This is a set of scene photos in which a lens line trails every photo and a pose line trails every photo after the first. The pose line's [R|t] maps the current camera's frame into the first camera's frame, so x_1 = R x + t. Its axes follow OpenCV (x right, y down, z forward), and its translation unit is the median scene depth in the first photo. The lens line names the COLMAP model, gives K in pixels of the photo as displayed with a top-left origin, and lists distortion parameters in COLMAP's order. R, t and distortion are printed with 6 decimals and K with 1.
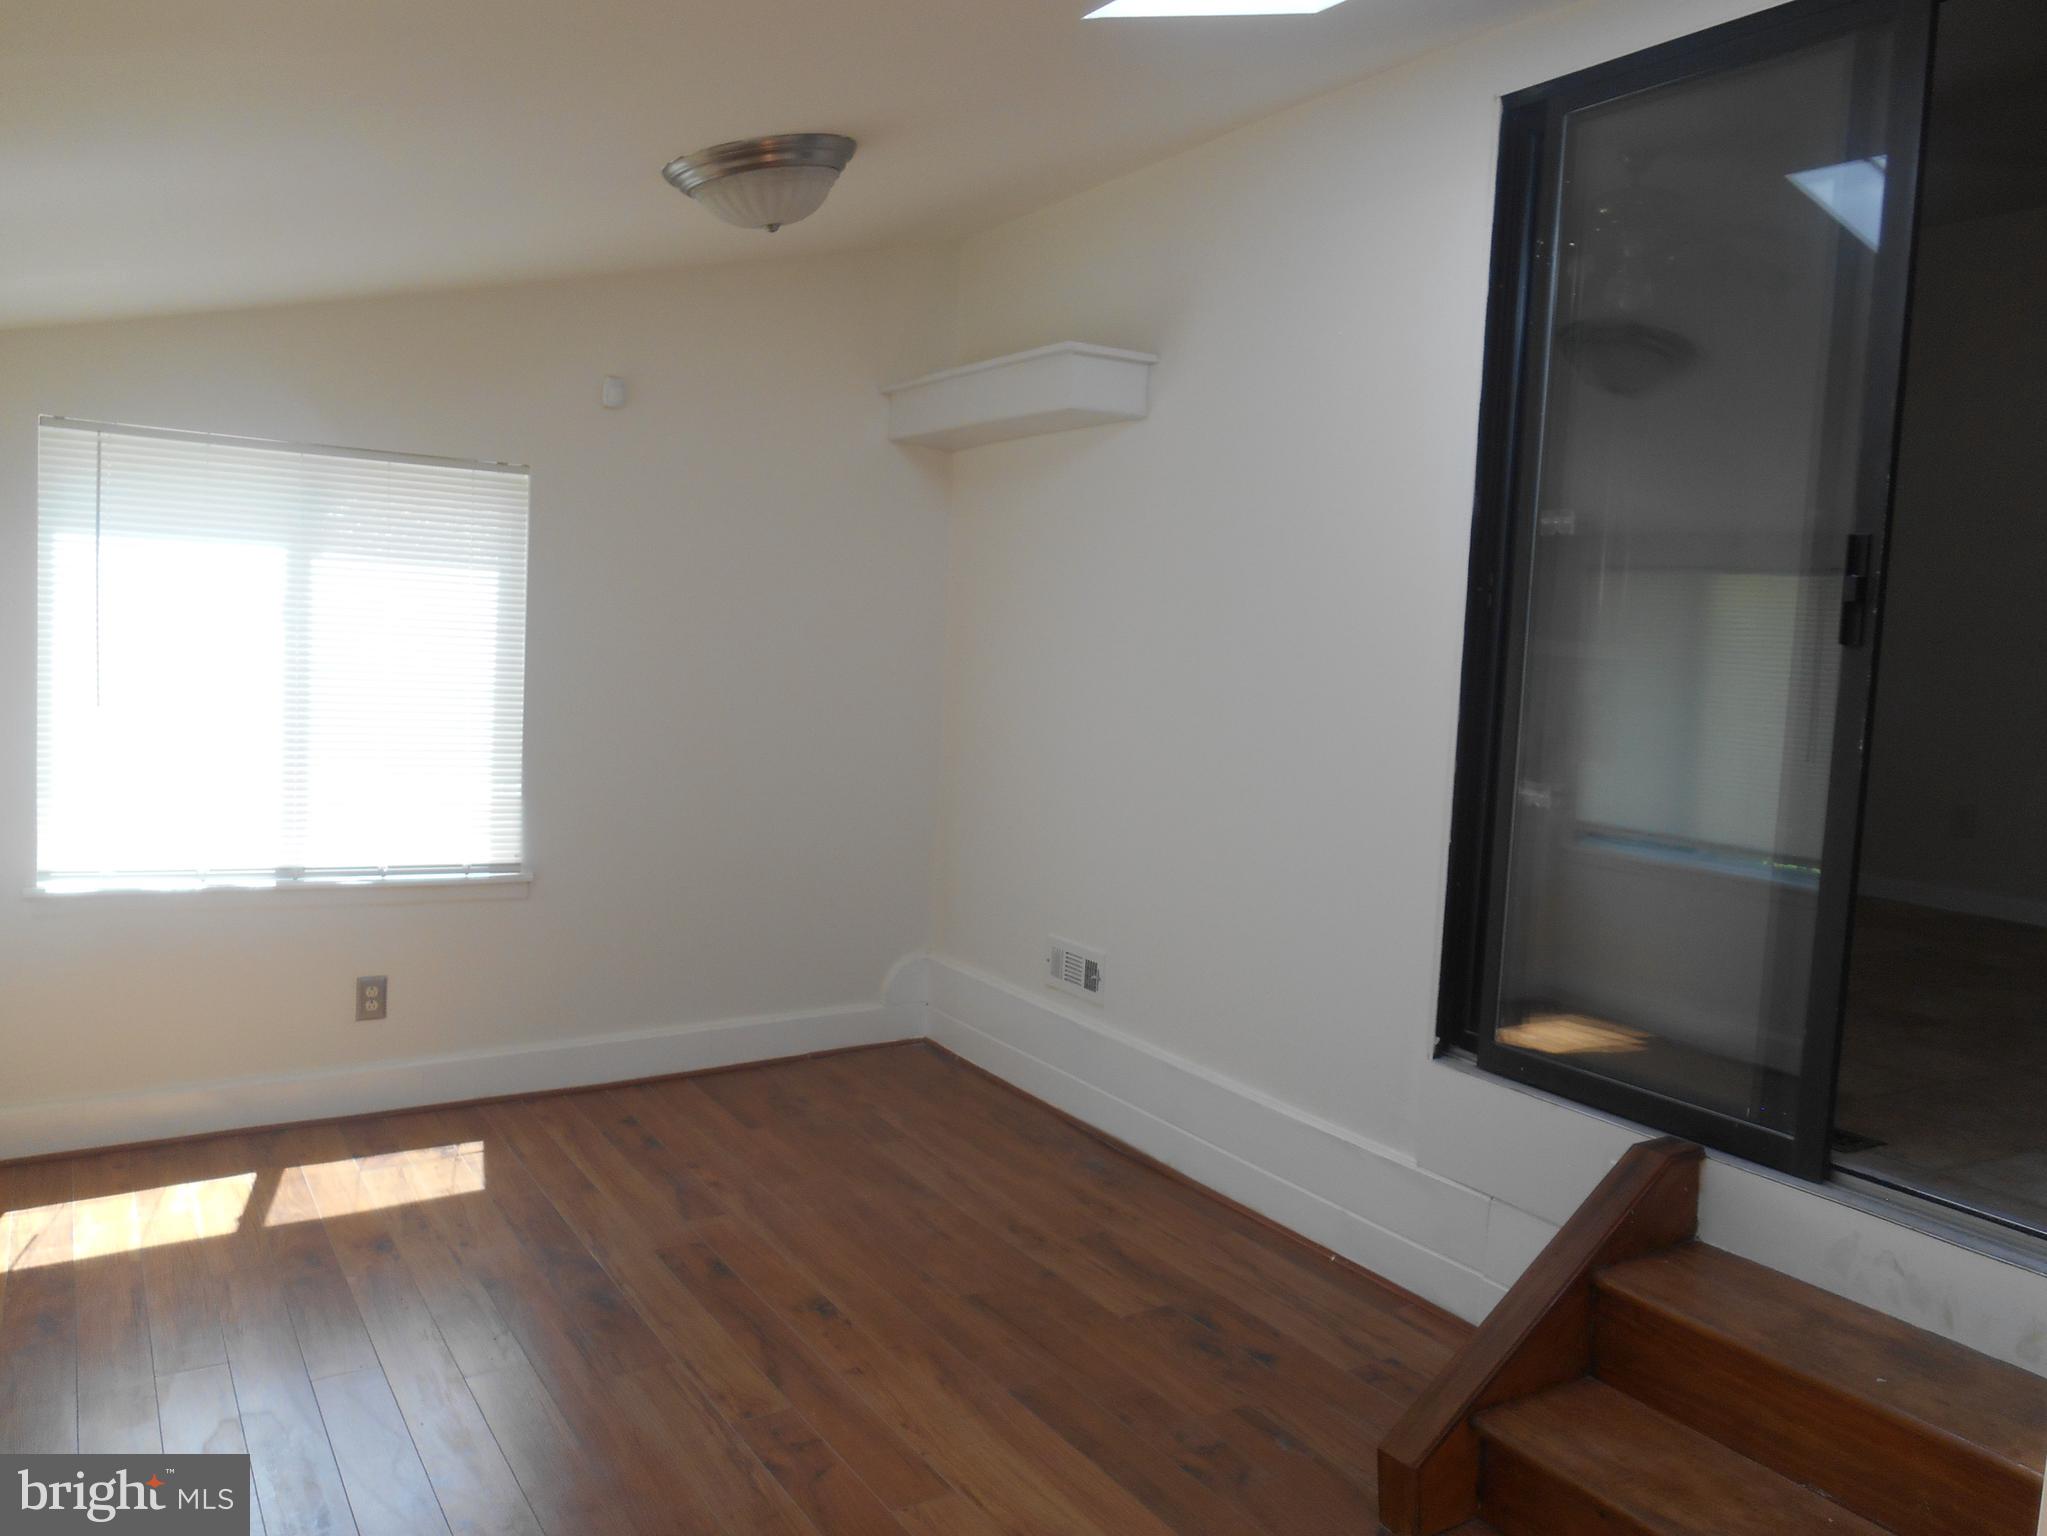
lens RADIAL K [[1592.1, 0, 1023.5], [0, 1592.1, 768.0], [0, 0, 1]] dist [-0.017268, 0.004316]
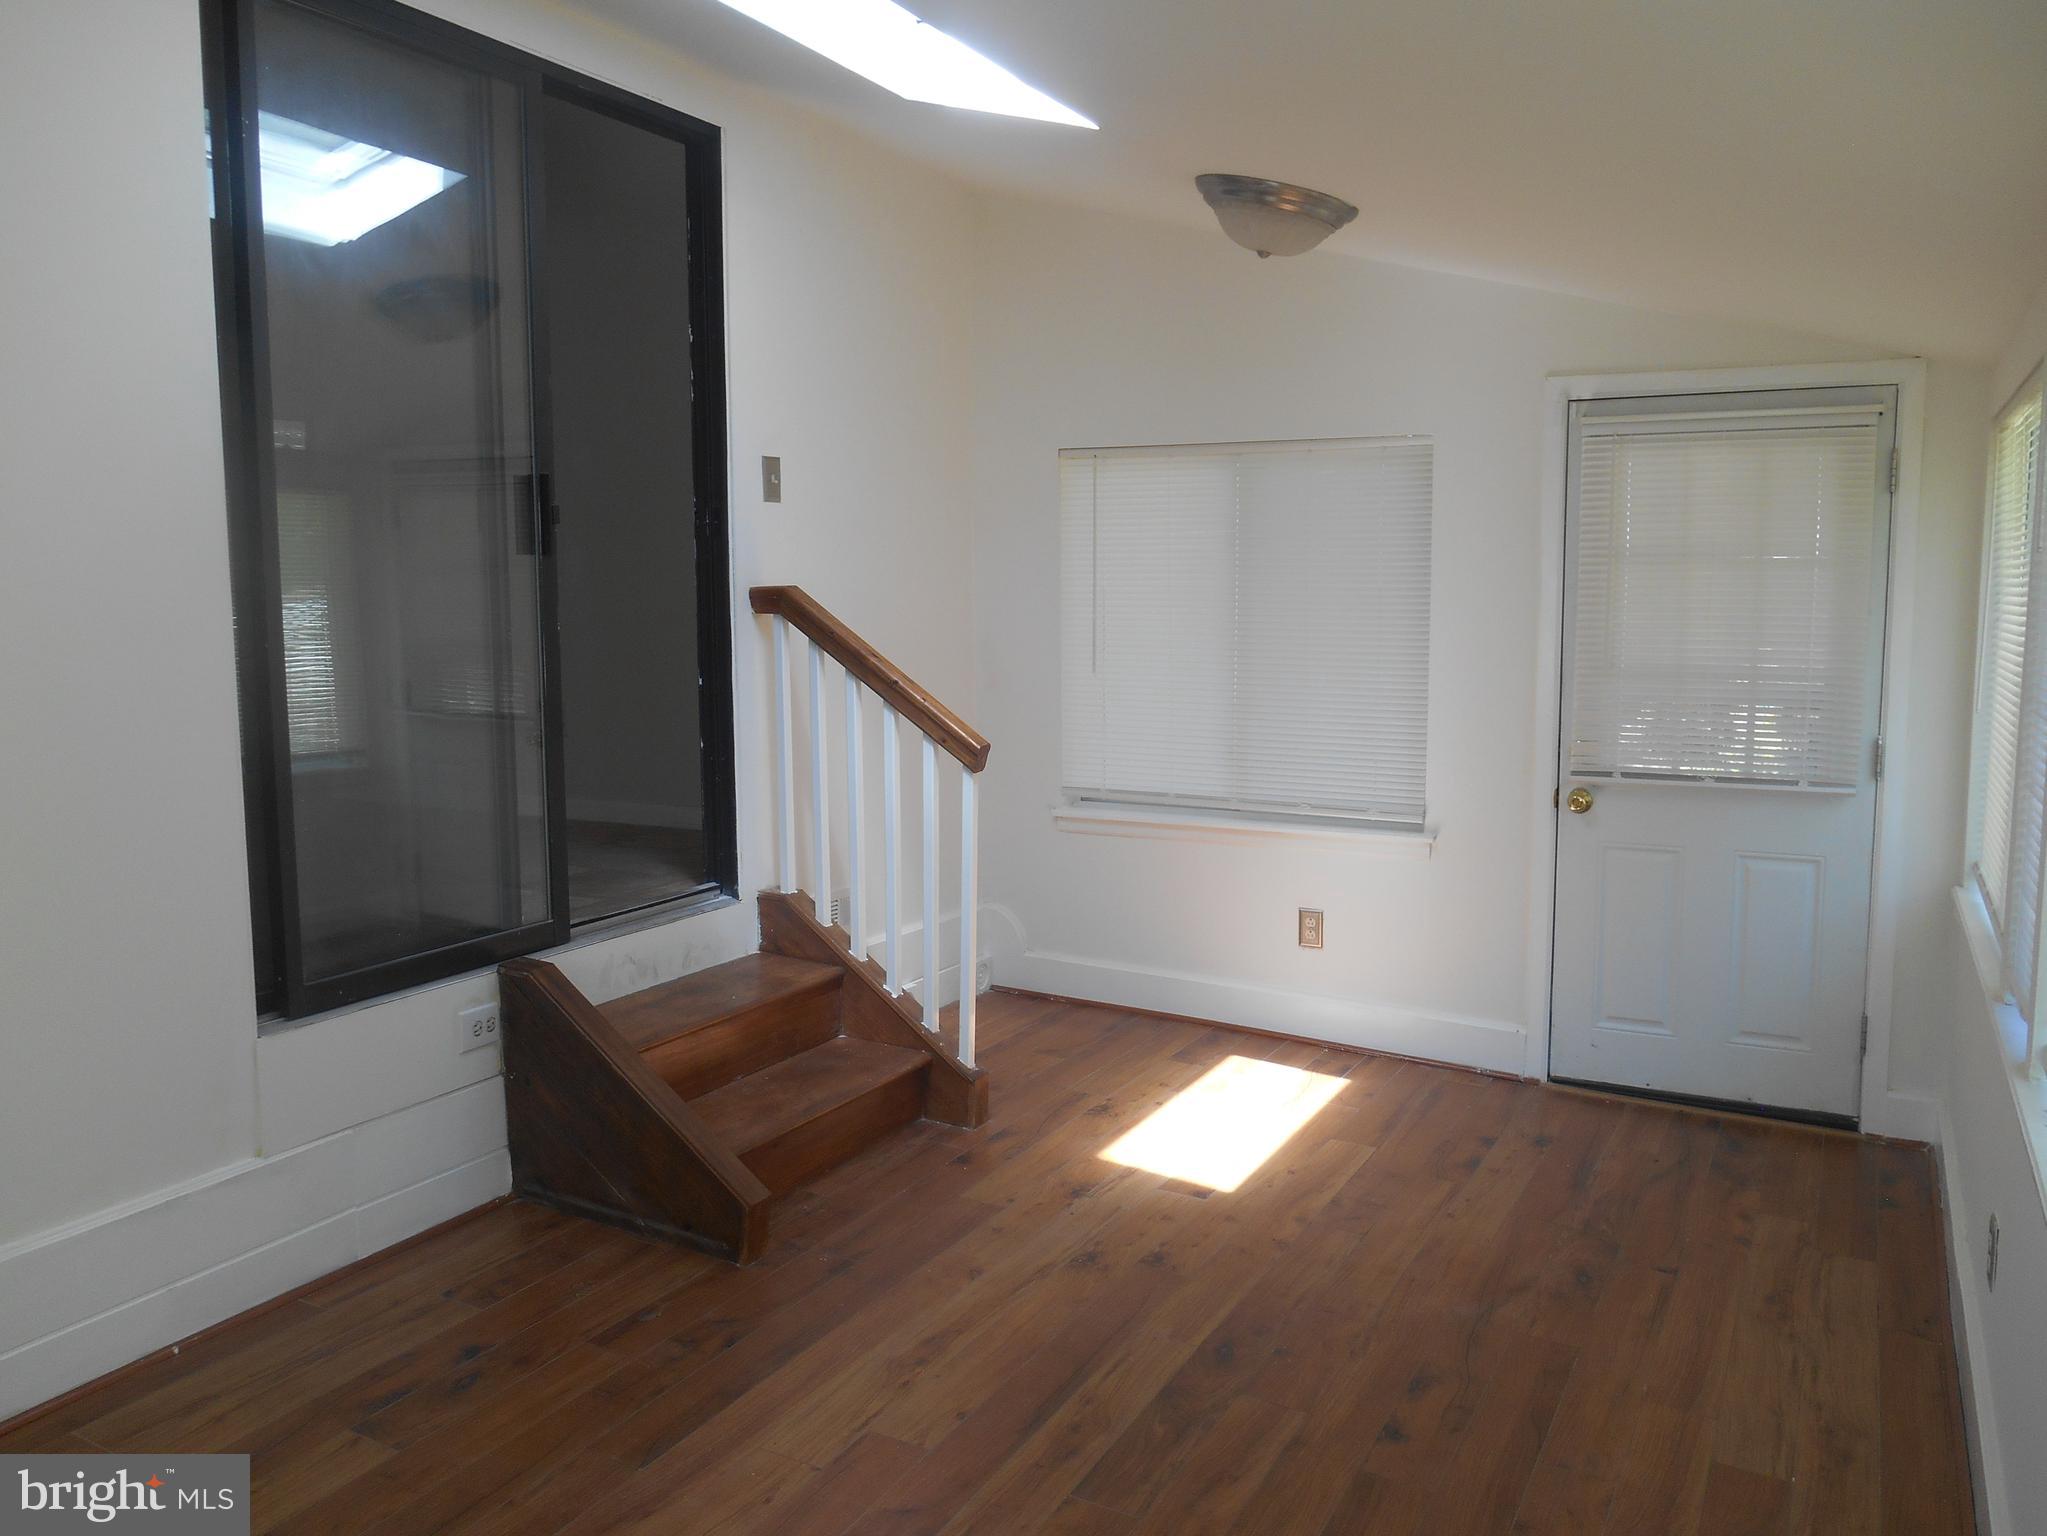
lens RADIAL K [[1592.1, 0, 1023.5], [0, 1592.1, 768.0], [0, 0, 1]] dist [-0.017268, 0.004316]
pose [[-0.506930, -0.151288, 0.848607, -0.748415], [0.052501, 0.977231, 0.205581, -0.133054], [-0.860387, 0.148768, -0.487445, 1.137508]]
